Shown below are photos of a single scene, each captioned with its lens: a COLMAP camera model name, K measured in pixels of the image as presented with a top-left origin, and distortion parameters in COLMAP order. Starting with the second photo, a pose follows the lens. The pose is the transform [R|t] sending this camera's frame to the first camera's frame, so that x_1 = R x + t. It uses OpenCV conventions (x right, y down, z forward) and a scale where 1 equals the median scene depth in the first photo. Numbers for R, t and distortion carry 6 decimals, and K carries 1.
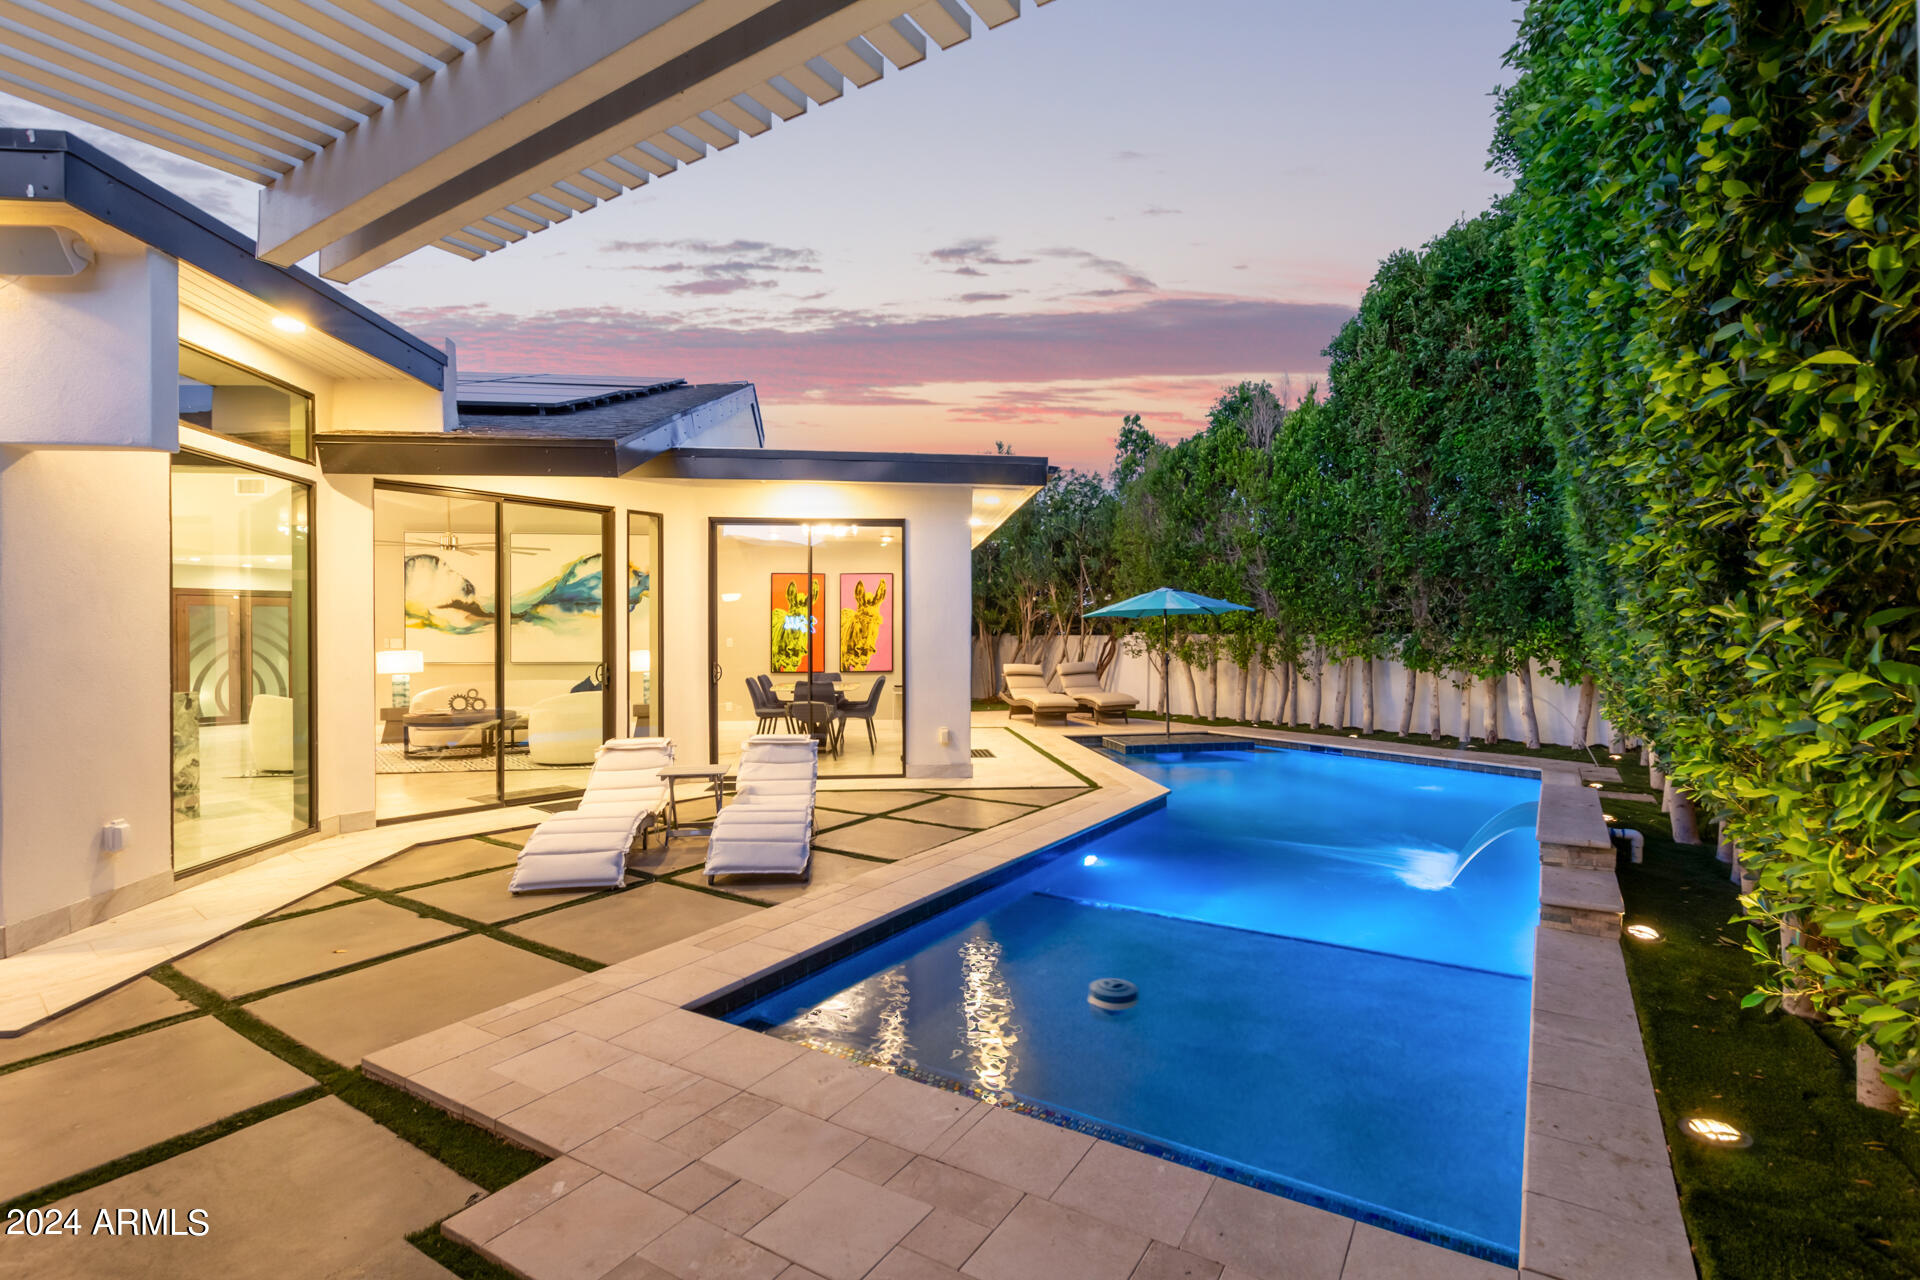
lens RADIAL K [[894.6, 0, 956.4], [0, 894.6, 647.2], [0, 0, 1]] dist [-0.001177, -0.000014]
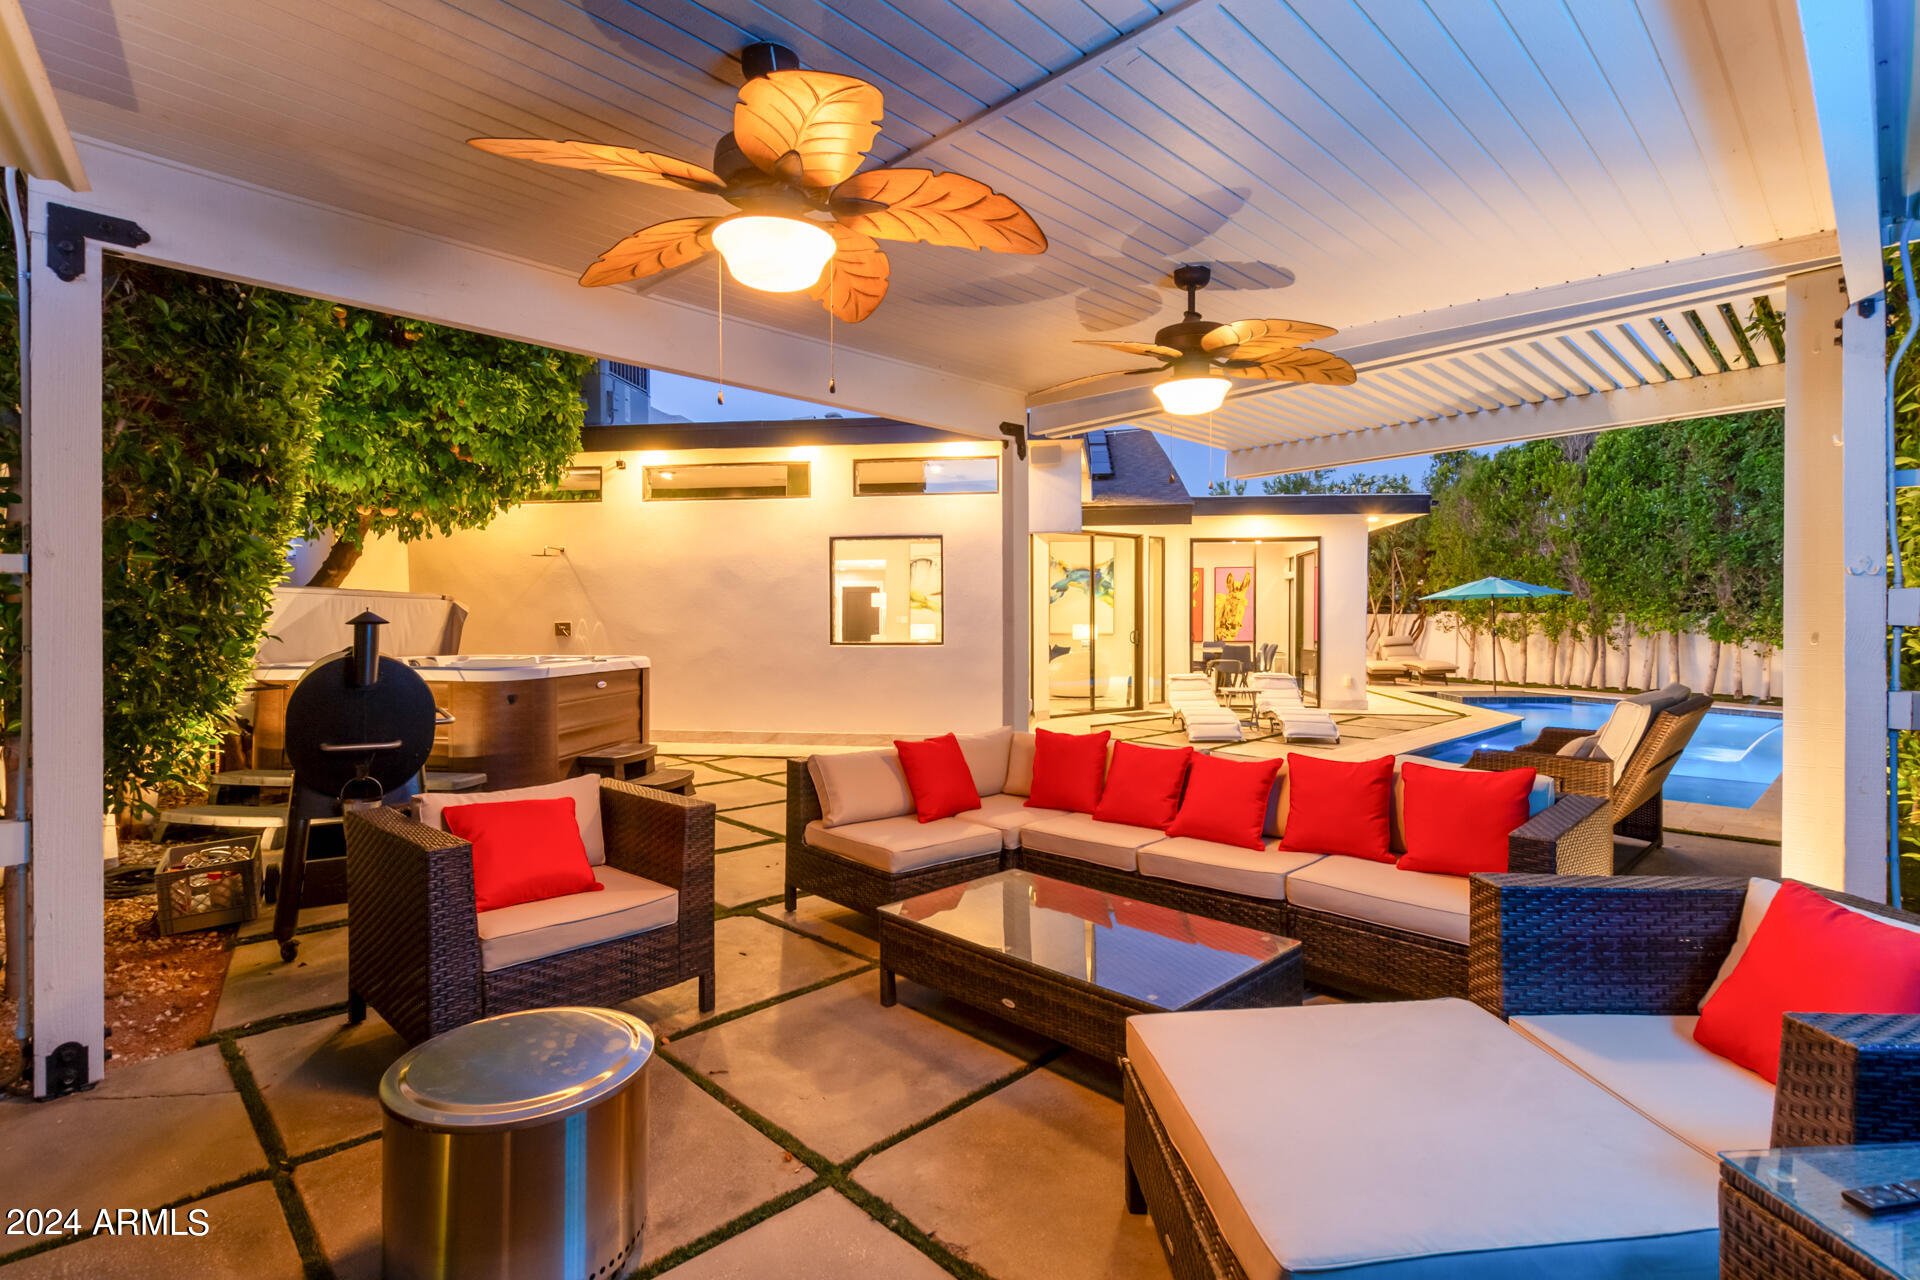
lens RADIAL K [[894.6, 0, 961.0], [0, 894.6, 631.1], [0, 0, 1]] dist [-0.001177, -0.000014]
pose [[0.973012, 0.003359, -0.230730, -0.203191], [-0.002265, 0.999985, 0.005003, 0.006521], [0.230743, -0.004346, 0.973005, -0.406346]]
